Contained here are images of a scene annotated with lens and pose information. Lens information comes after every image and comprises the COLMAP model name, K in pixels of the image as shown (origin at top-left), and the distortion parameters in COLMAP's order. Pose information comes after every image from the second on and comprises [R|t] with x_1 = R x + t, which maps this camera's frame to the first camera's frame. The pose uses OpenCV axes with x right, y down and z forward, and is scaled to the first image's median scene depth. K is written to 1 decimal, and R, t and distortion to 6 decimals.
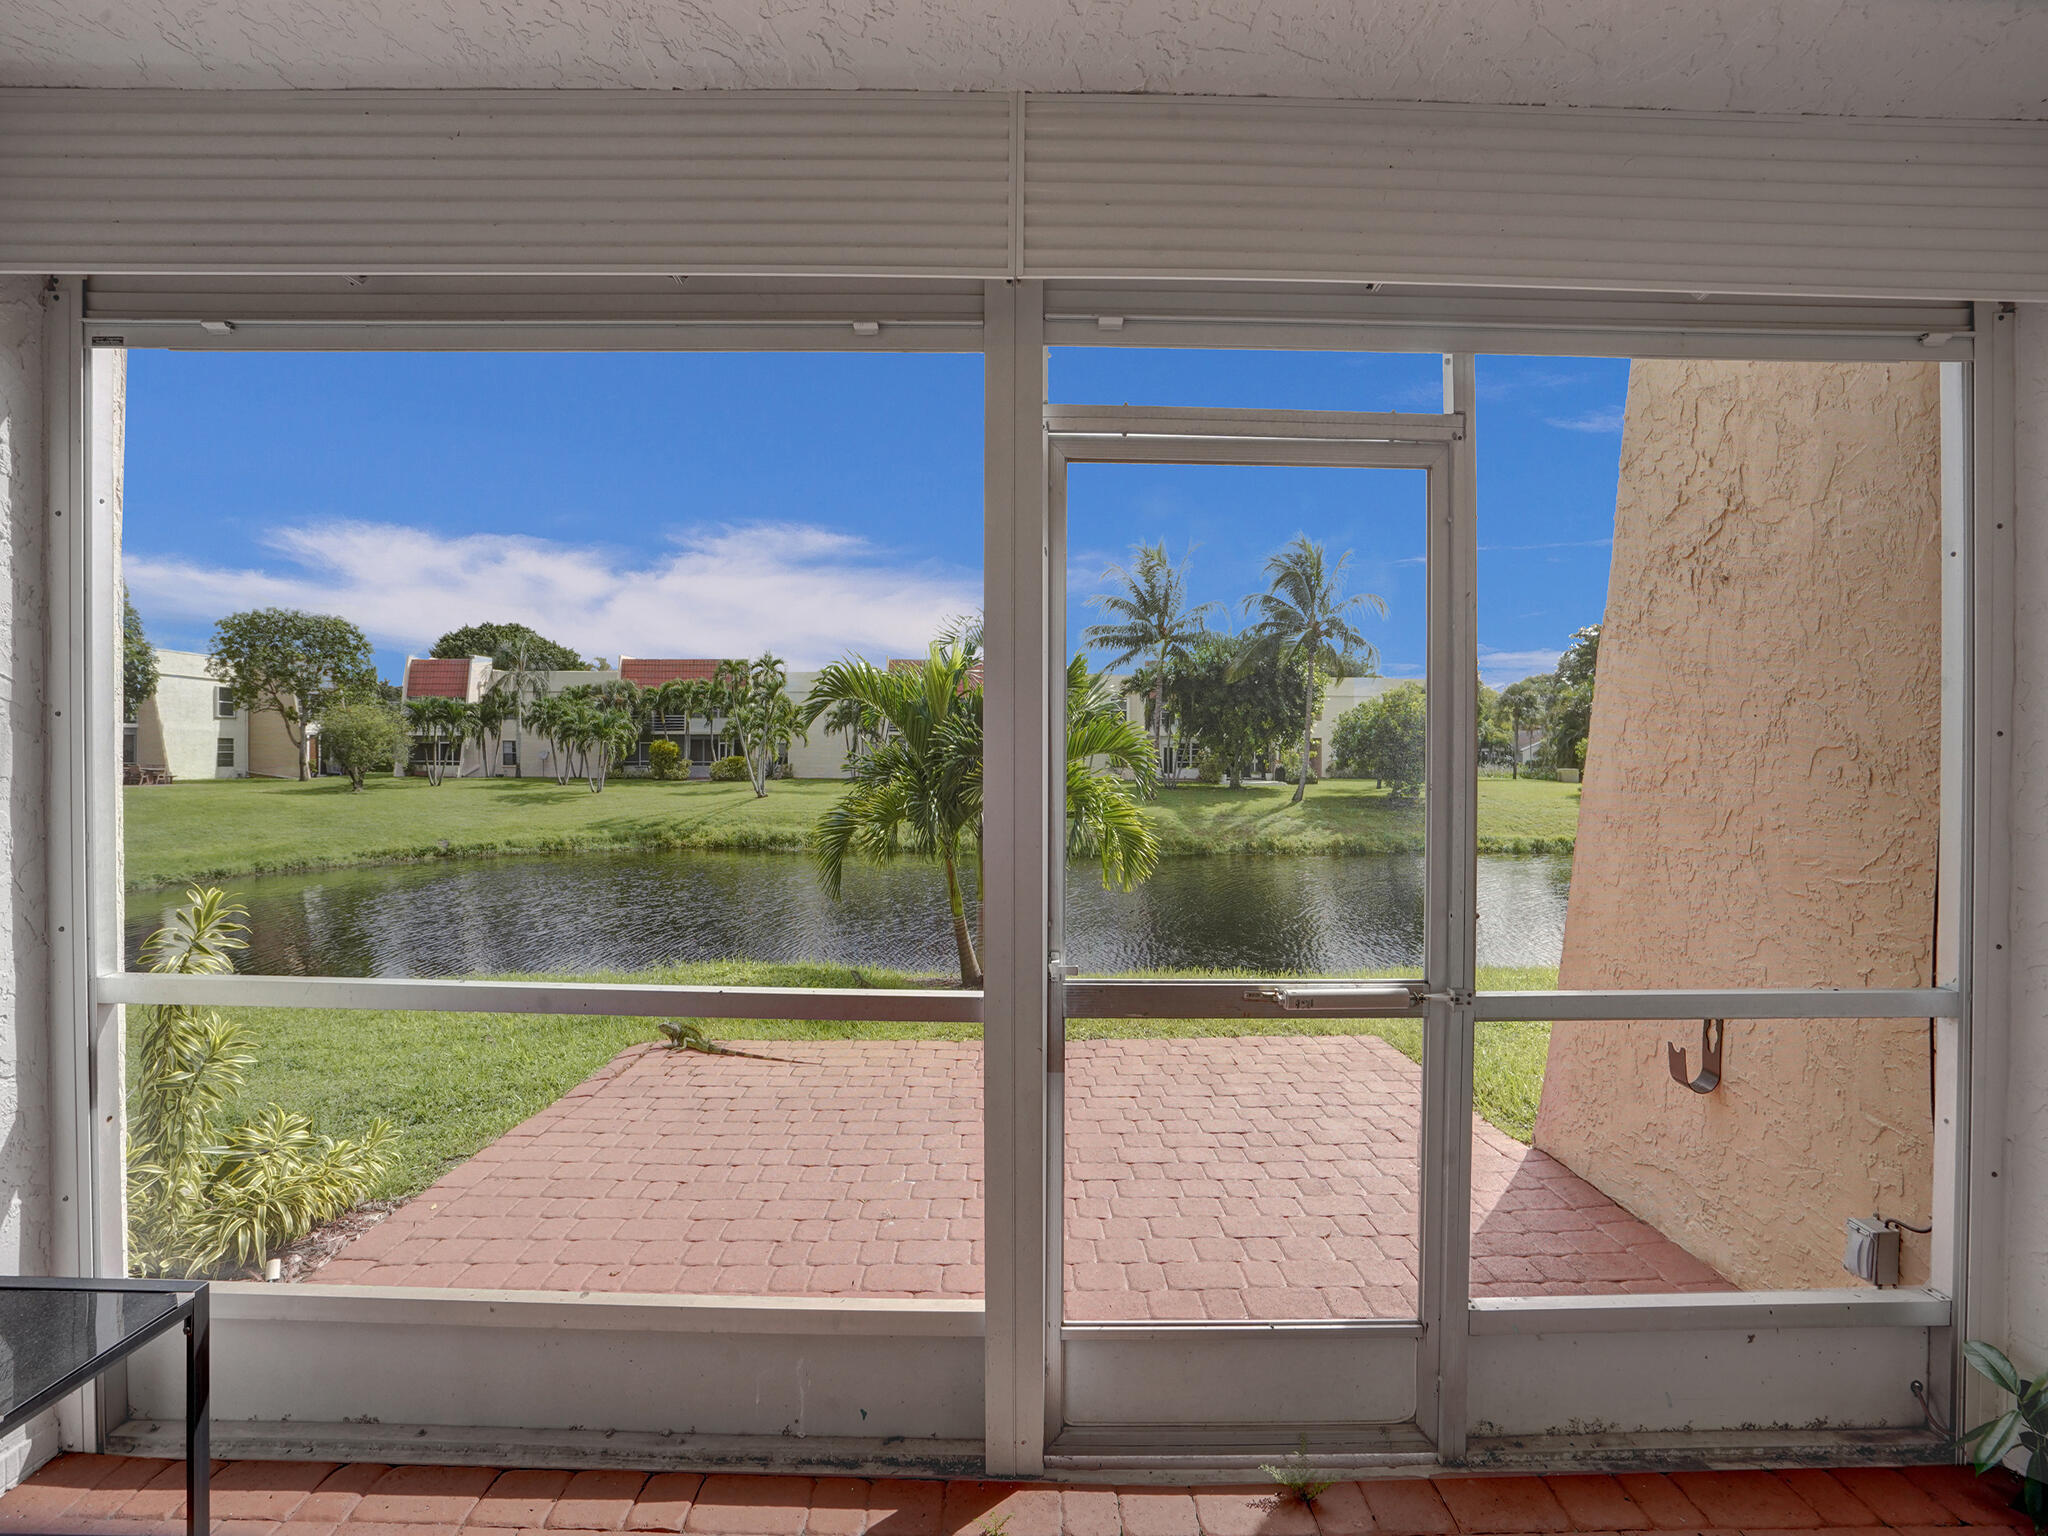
lens RADIAL K [[1000.6, 0, 984.7], [0, 1000.6, 757.9], [0, 0, 1]] dist [-0.039712, 0.012733]
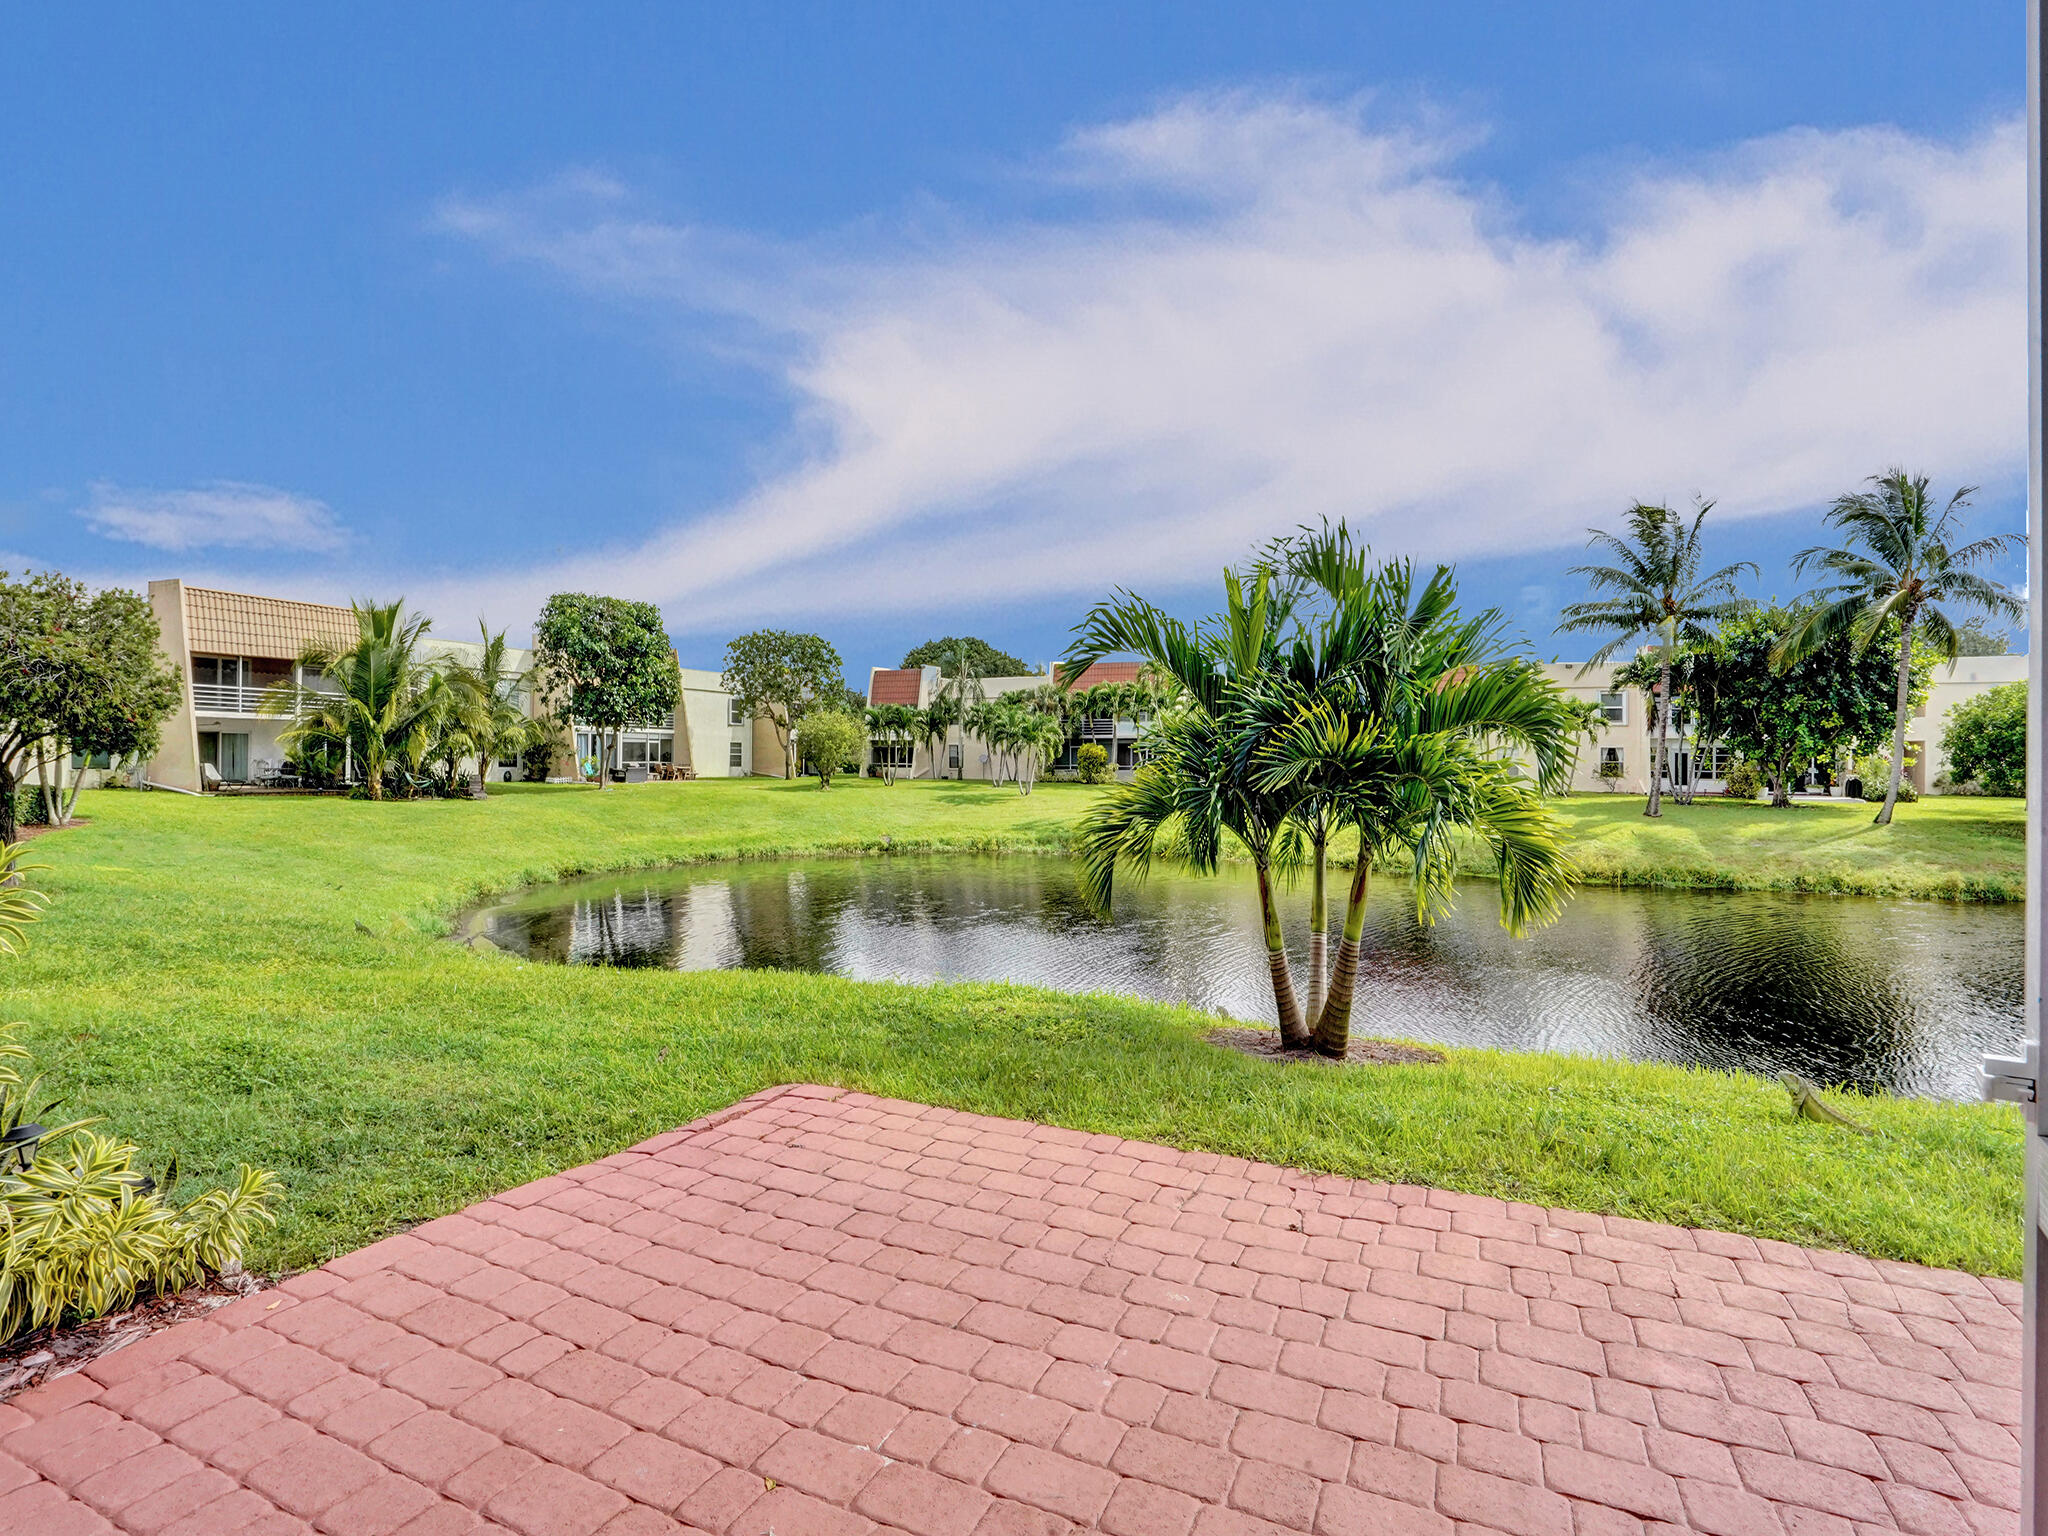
lens RADIAL K [[1000.6, 0, 1002.4], [0, 1000.6, 755.3], [0, 0, 1]] dist [-0.039712, 0.012733]
pose [[0.907545, 0.004757, -0.419927, 0.023447], [-0.010398, 0.999884, -0.011146, 0.006511], [0.419825, 0.014482, 0.907489, 0.063224]]
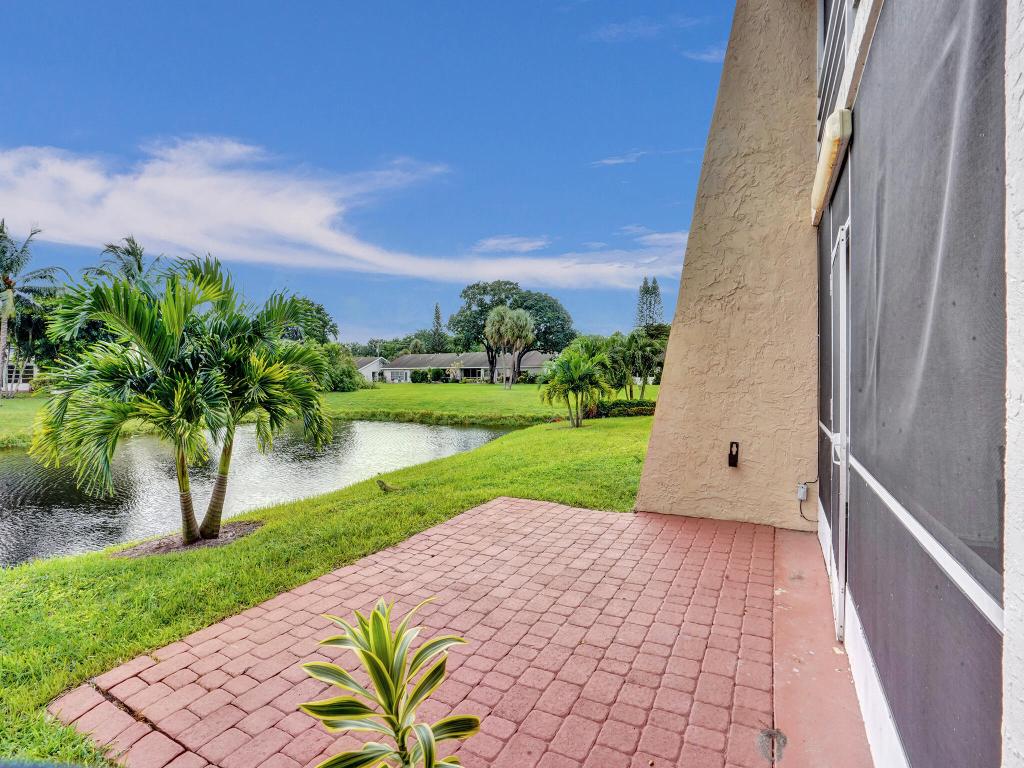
lens RADIAL K [[500.3, 0, 513.1], [0, 500.3, 377.5], [0, 0, 1]] dist [-0.039712, 0.012733]
pose [[0.454169, -0.006619, 0.890891, -0.094717], [0.005605, 0.999974, 0.004572, 0.003177], [-0.890898, 0.002917, 0.454195, 0.082832]]
